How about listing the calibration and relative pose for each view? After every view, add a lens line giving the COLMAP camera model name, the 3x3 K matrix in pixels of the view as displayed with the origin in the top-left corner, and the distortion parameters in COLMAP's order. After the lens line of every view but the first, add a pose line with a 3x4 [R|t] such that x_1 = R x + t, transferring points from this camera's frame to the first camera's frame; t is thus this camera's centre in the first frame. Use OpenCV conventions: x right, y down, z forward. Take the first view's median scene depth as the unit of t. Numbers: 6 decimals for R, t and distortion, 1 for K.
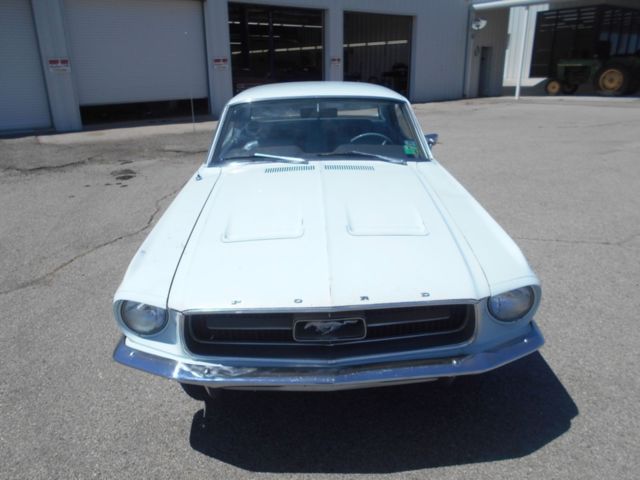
lens RADIAL K [[498.3, 0, 320.0], [0, 498.3, 240.0], [0, 0, 1]] dist [0.008986, 0.015001]
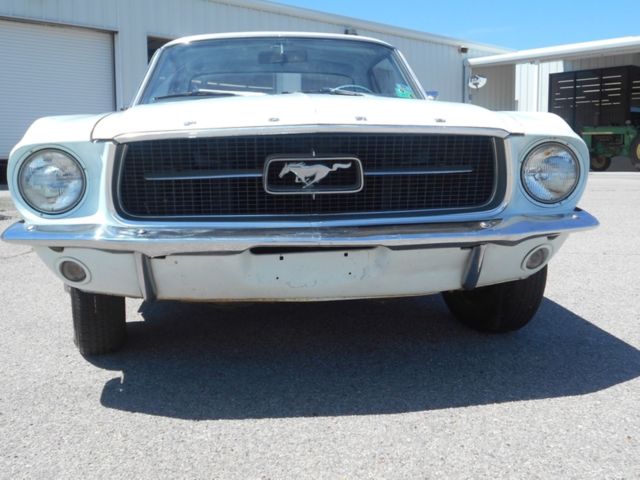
lens RADIAL K [[716.6, 0, 317.1], [0, 716.6, 237.4], [0, 0, 1]] dist [0.020728, 0.020834]
pose [[0.997476, 0.005484, 0.070787, -0.041081], [0.011148, 0.972548, -0.232436, 0.415569], [-0.070118, 0.232638, 0.970032, -0.004298]]
